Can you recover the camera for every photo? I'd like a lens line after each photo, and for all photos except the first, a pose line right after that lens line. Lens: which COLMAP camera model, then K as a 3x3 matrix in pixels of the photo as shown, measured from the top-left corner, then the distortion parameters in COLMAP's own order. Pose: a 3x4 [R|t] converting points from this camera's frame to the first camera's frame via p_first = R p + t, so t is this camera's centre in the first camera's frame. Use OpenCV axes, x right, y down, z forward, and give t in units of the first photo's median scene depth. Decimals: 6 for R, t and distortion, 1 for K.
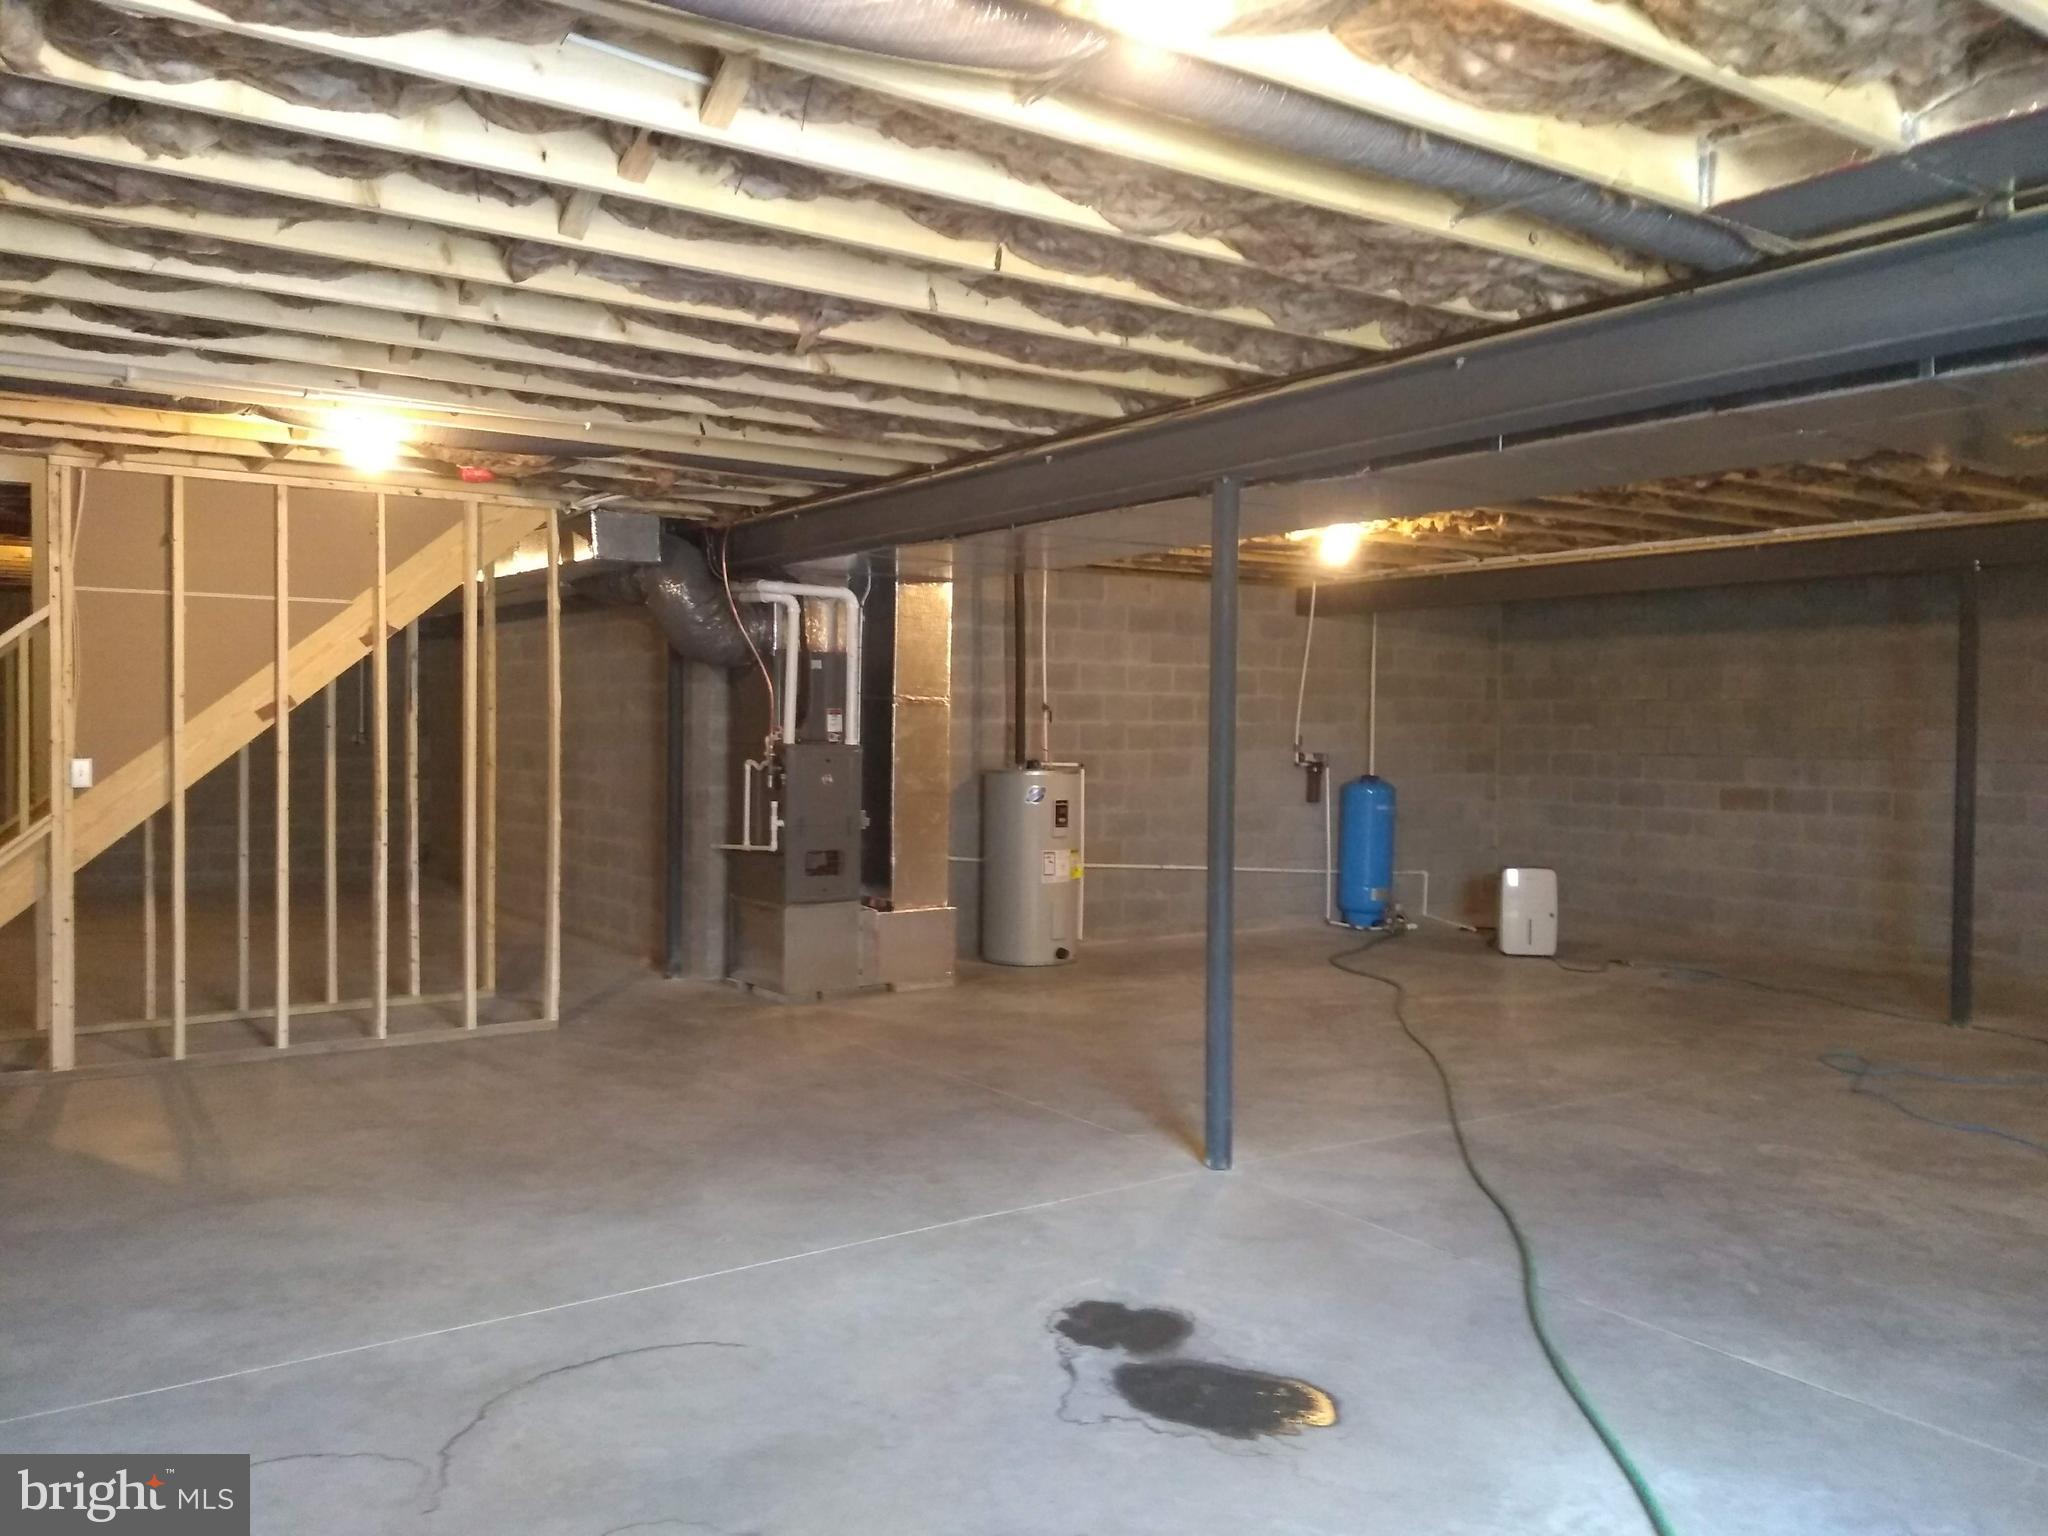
lens RADIAL K [[1593.4, 0, 1024.0], [0, 1593.4, 768.0], [0, 0, 1]] dist [0.080850, -0.106692]
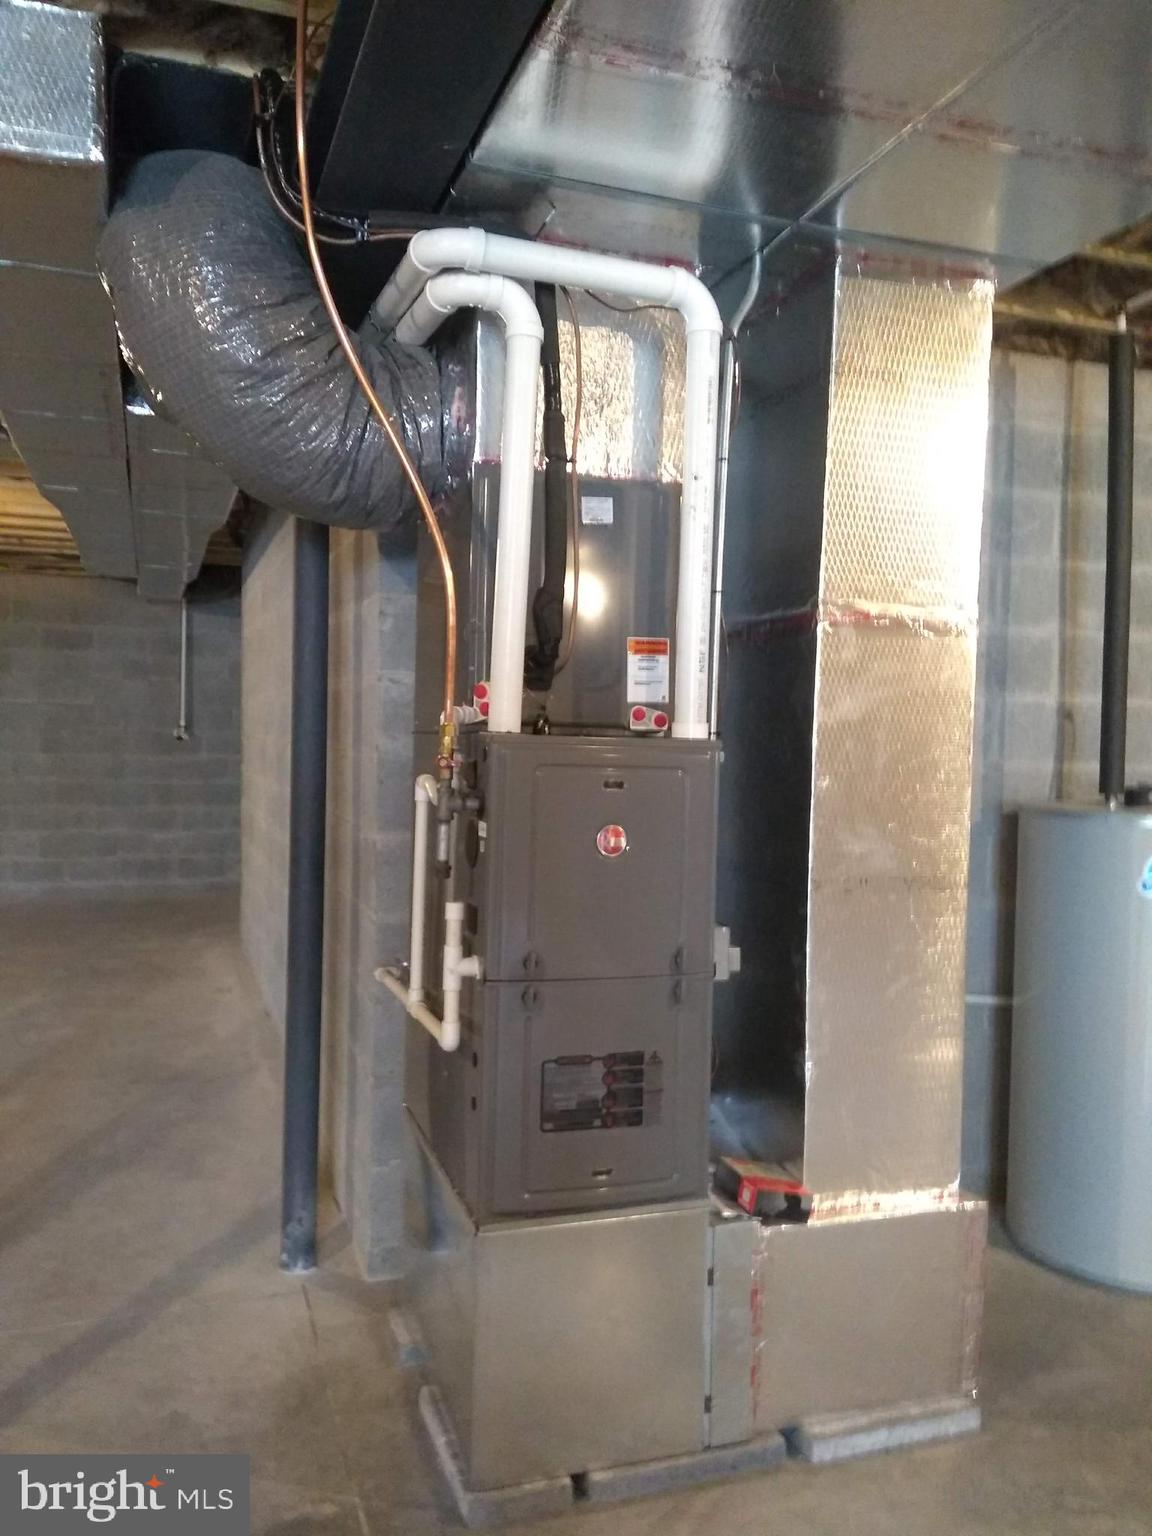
lens RADIAL K [[1195.0, 0, 567.6], [0, 1195.0, 765.9], [0, 0, 1]] dist [0.080850, -0.106692]
pose [[0.963516, 0.020973, -0.266827, -0.055728], [-0.022118, 0.999755, -0.001286, -0.006722], [0.266735, 0.007141, 0.963743, 0.638811]]
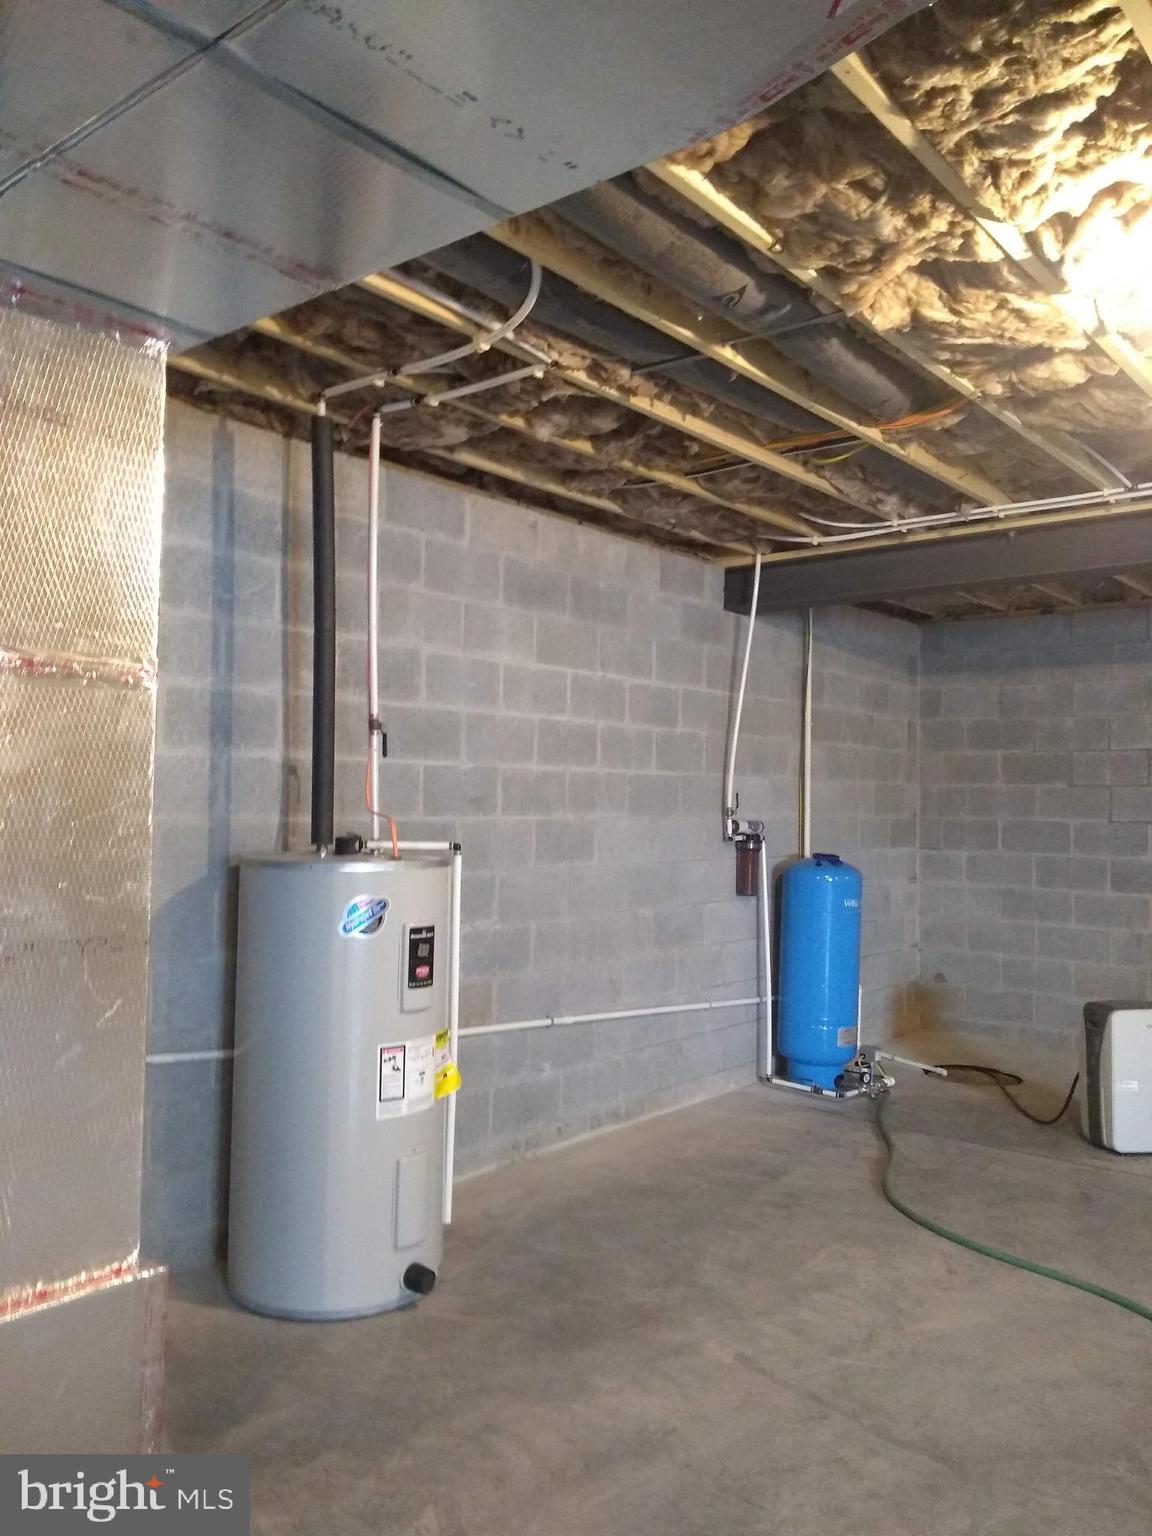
lens RADIAL K [[1195.0, 0, 567.6], [0, 1195.0, 765.9], [0, 0, 1]] dist [0.080850, -0.106692]
pose [[0.961825, 0.011543, 0.273421, -0.028522], [0.003276, 0.998553, -0.053682, -0.006491], [-0.273645, 0.052529, 0.960395, 0.640702]]
